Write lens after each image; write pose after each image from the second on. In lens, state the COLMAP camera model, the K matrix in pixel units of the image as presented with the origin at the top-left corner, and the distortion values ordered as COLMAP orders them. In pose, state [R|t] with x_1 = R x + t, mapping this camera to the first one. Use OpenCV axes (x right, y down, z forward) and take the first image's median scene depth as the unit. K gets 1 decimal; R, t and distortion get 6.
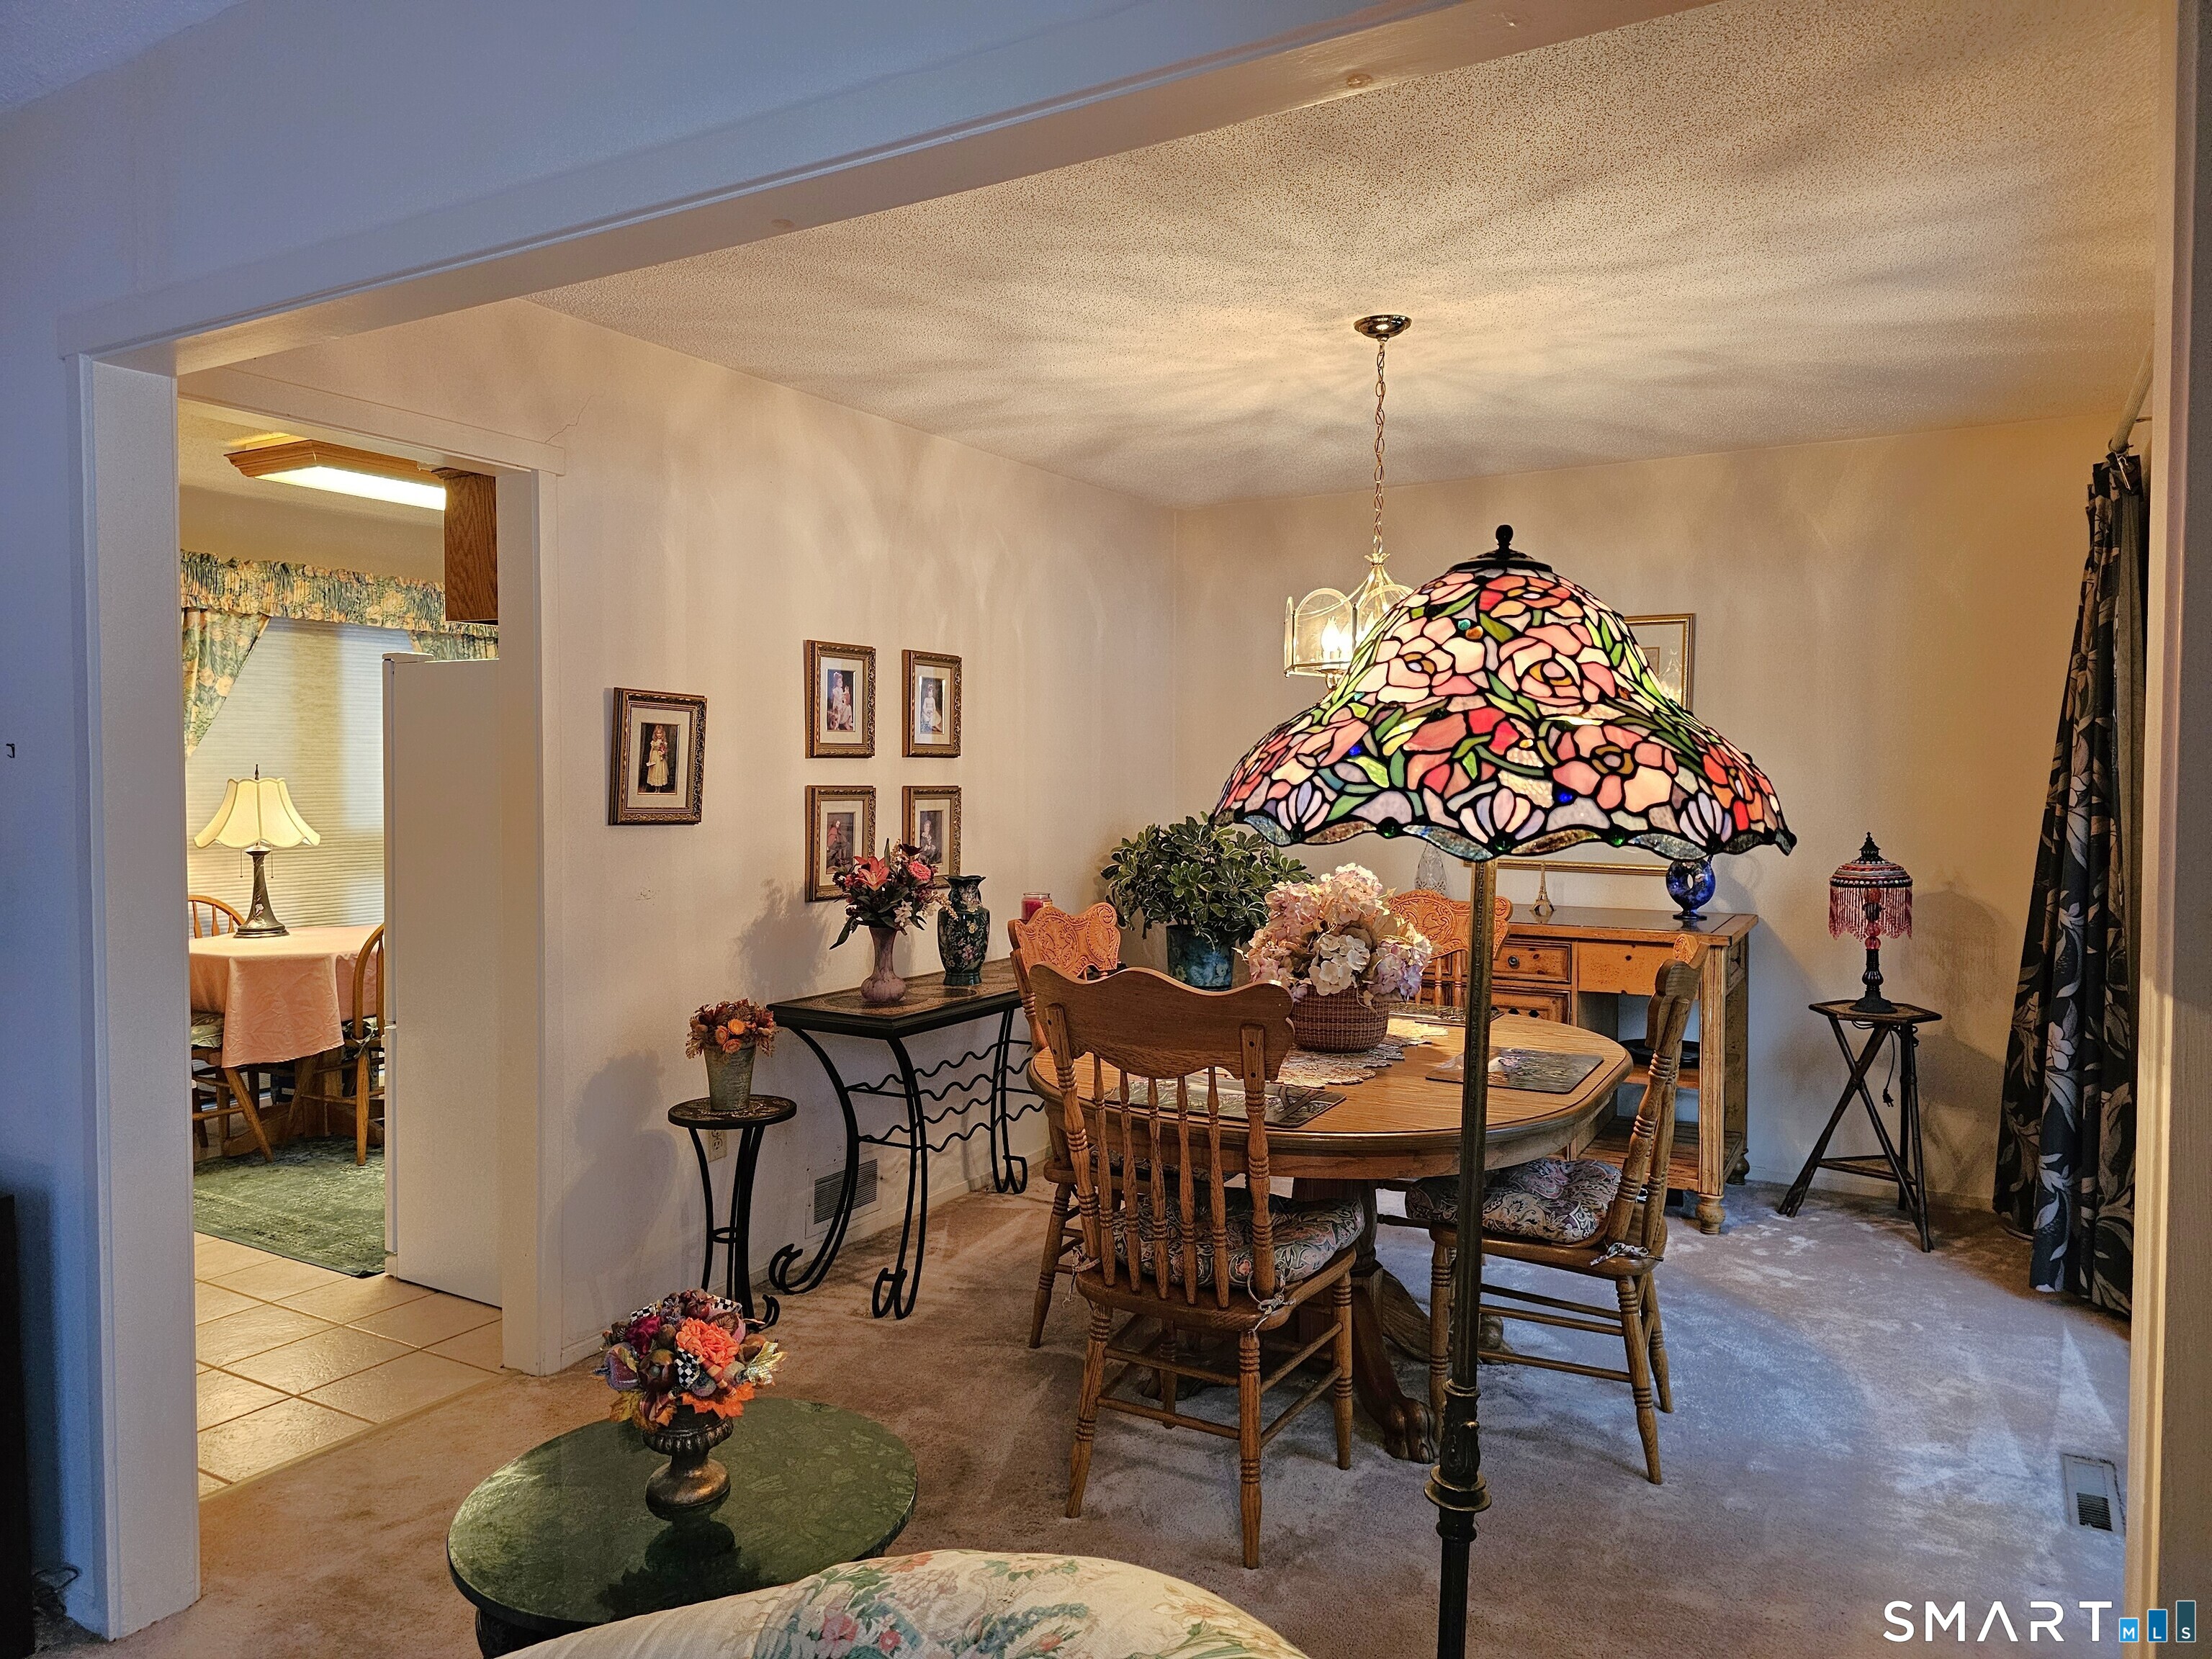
lens RADIAL K [[1475.6, 0, 1105.2], [0, 1475.6, 822.2], [0, 0, 1]] dist [0.041158, -0.037705]
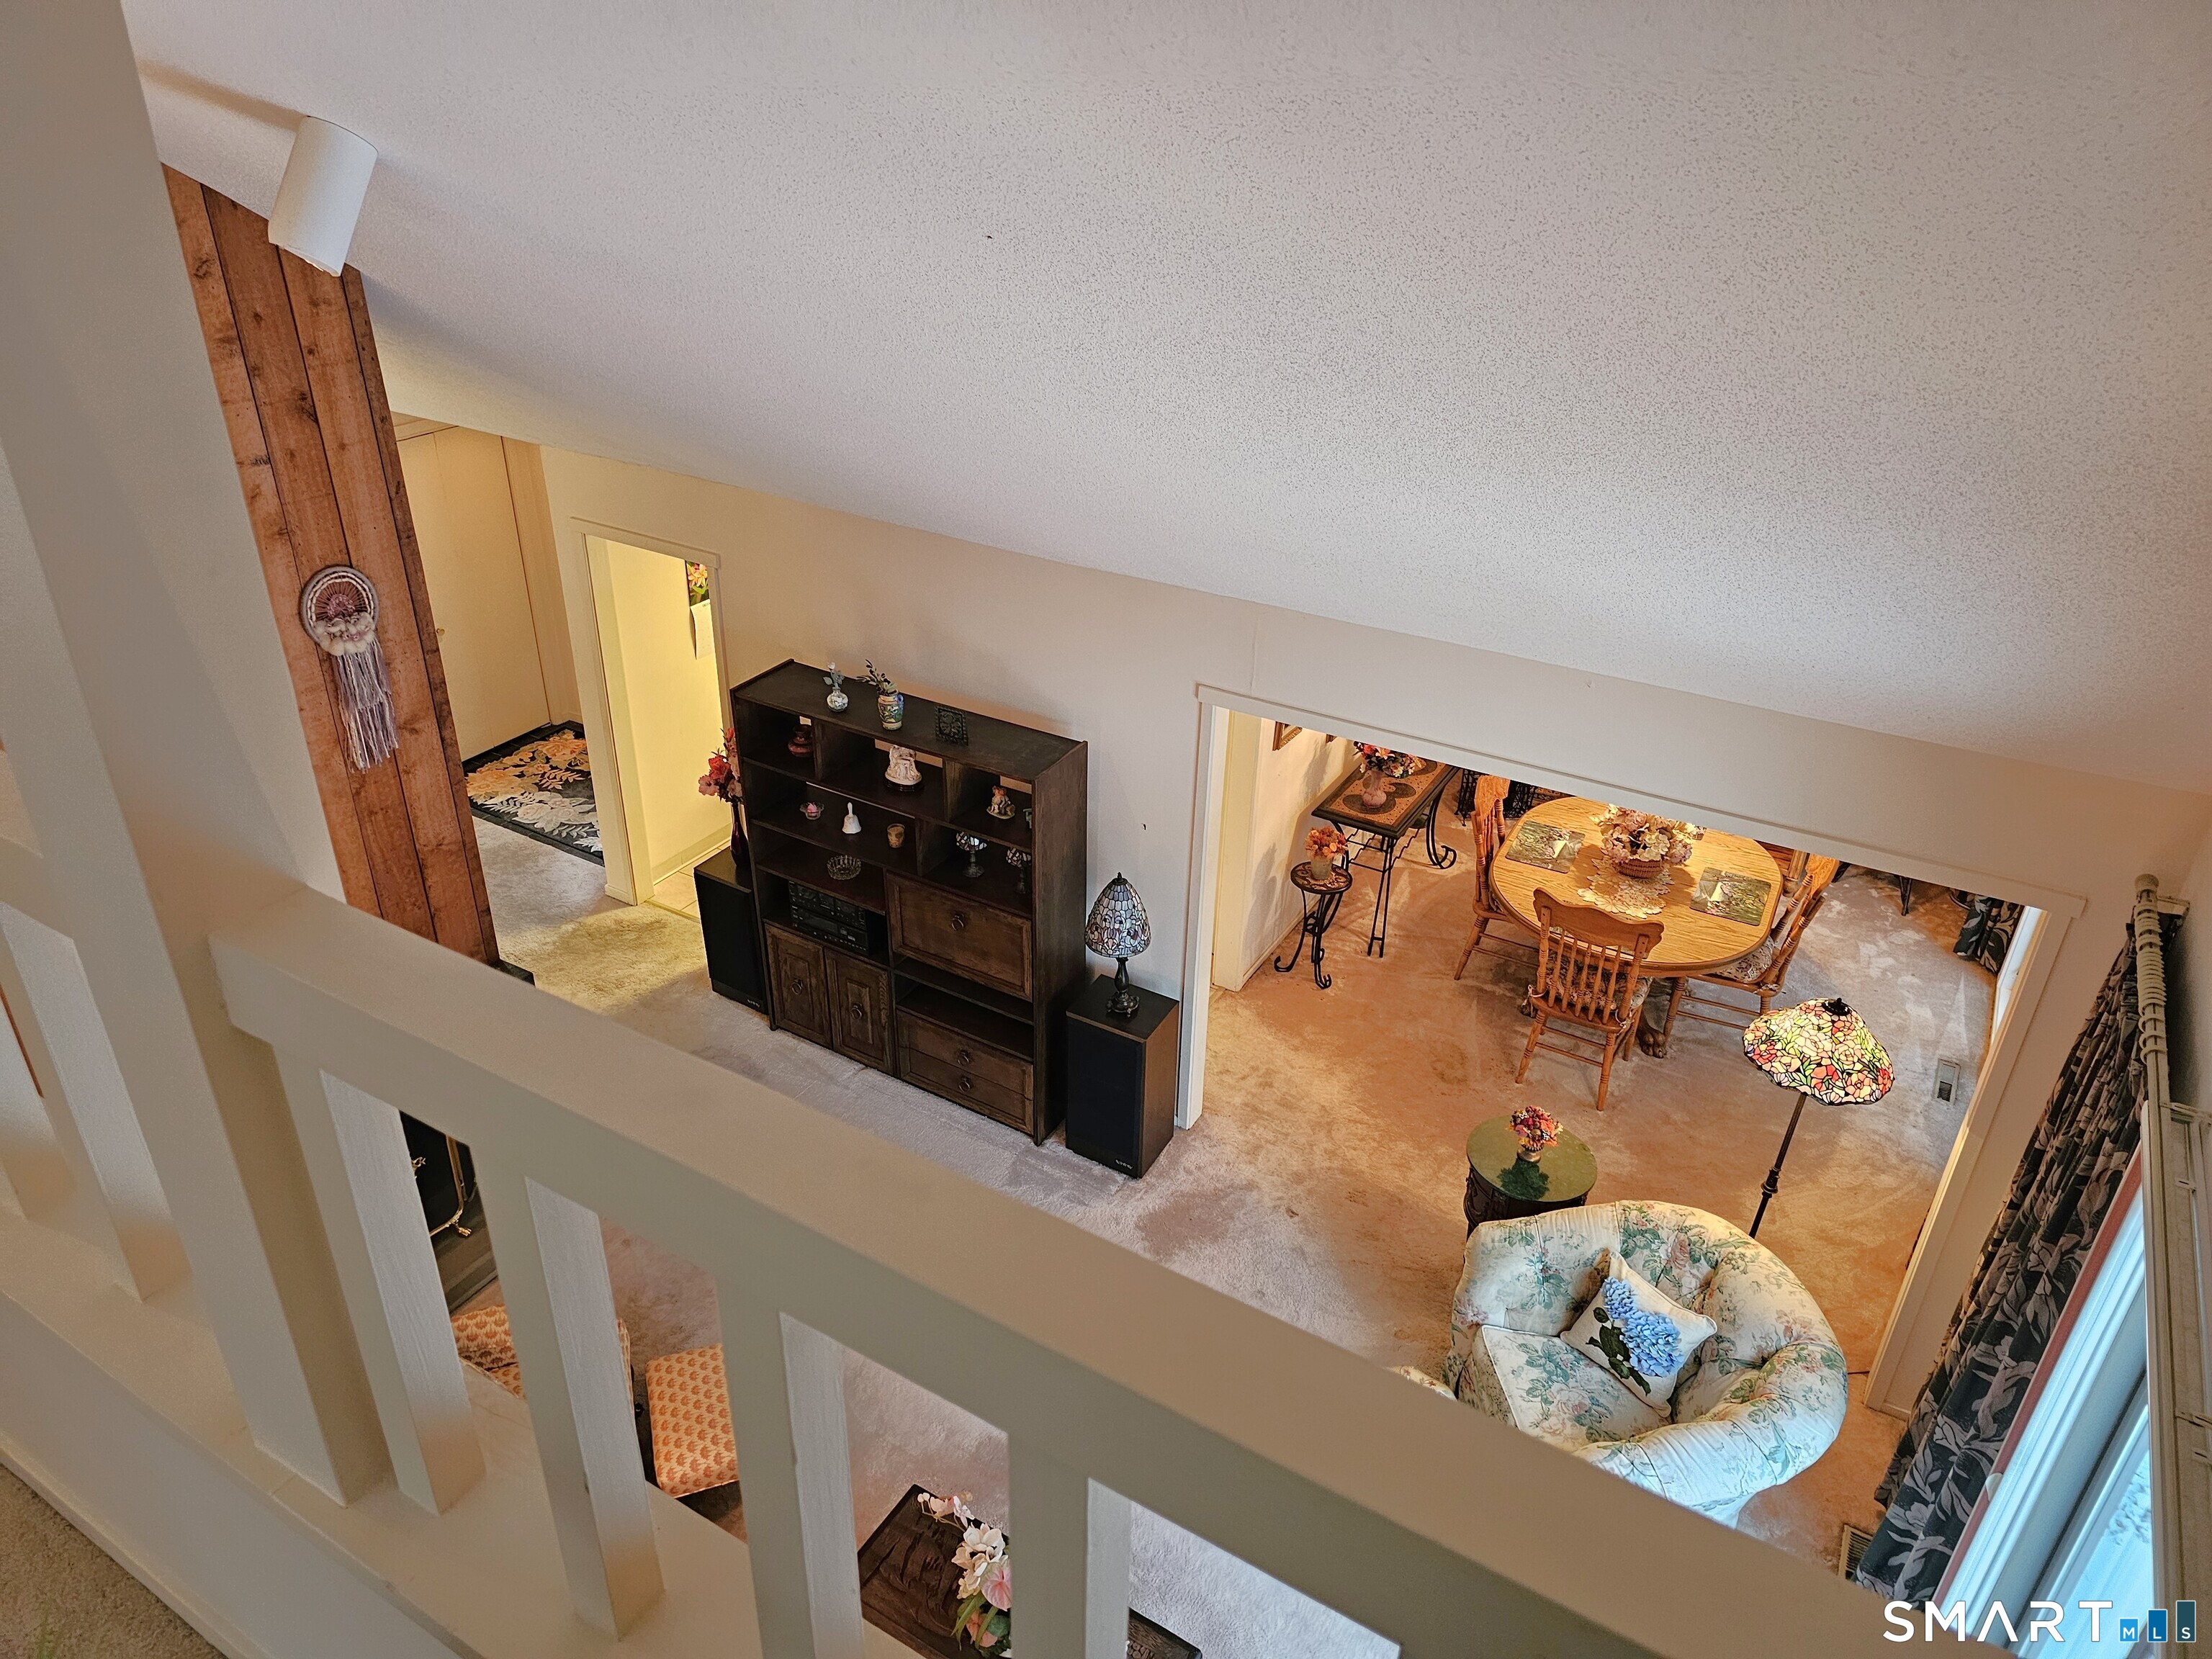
lens RADIAL K [[1487.0, 0, 1087.0], [0, 1487.0, 826.4], [0, 0, 1]] dist [0.083122, -0.068152]
pose [[0.999799, 0.020008, -0.000945, -0.685266], [-0.017356, 0.888886, 0.457800, -0.952423], [0.010000, -0.457692, 0.889055, -0.939203]]
